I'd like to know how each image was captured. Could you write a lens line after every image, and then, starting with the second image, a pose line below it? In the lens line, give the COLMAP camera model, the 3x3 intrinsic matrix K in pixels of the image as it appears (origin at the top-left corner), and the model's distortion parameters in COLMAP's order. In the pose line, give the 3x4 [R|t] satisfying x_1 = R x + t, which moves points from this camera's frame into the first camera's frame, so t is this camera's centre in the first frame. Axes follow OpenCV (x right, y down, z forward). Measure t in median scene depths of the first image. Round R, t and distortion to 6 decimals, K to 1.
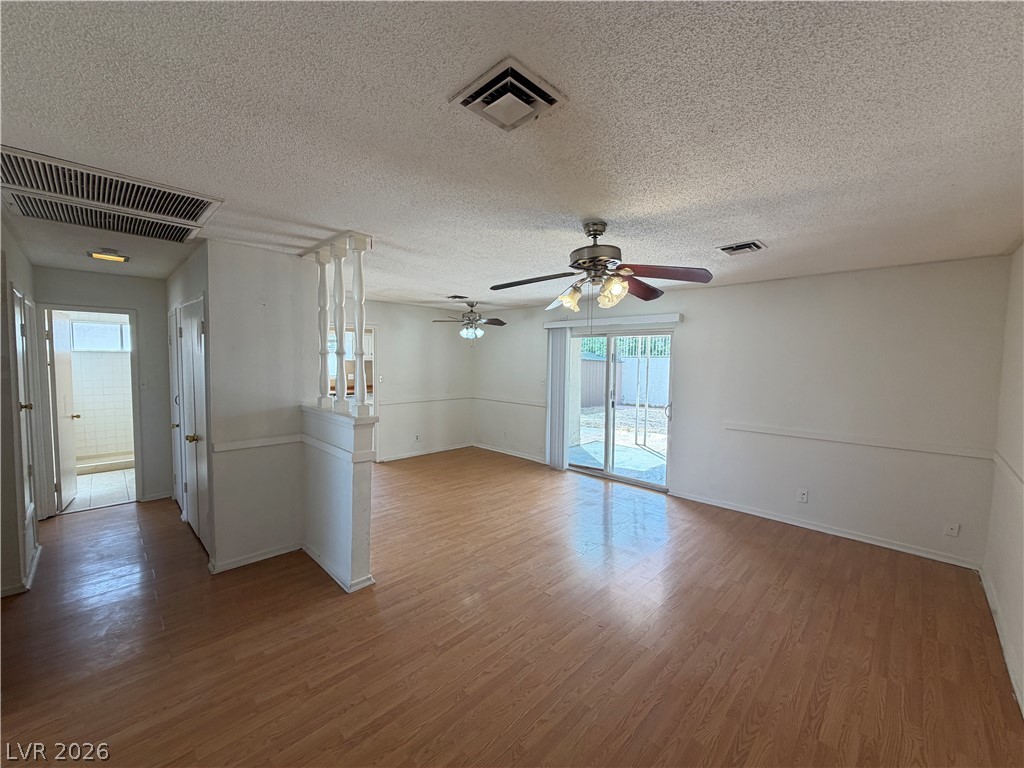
lens RADIAL K [[406.5, 0, 507.5], [0, 406.5, 387.5], [0, 0, 1]] dist [-0.001623, -0.000166]
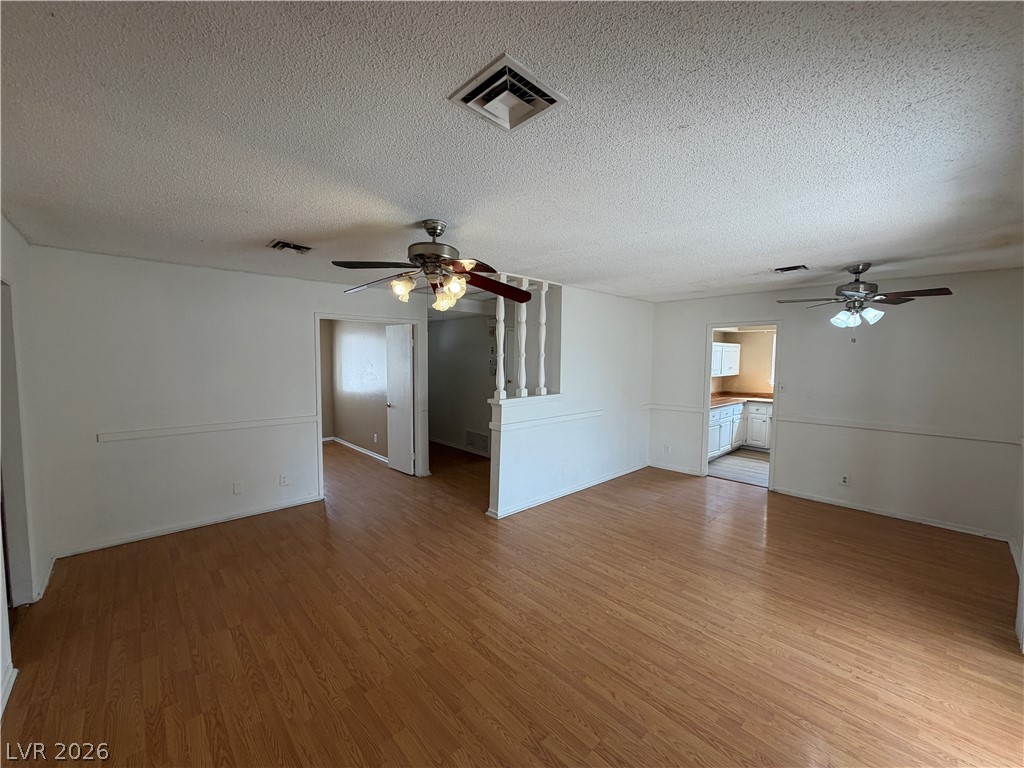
lens RADIAL K [[406.5, 0, 507.2], [0, 406.5, 378.4], [0, 0, 1]] dist [-0.001623, -0.000166]
pose [[-0.030921, 0.040087, -0.998718, 0.732467], [-0.082025, 0.995723, 0.042506, -0.041327], [0.996151, 0.083234, -0.027501, 0.727434]]
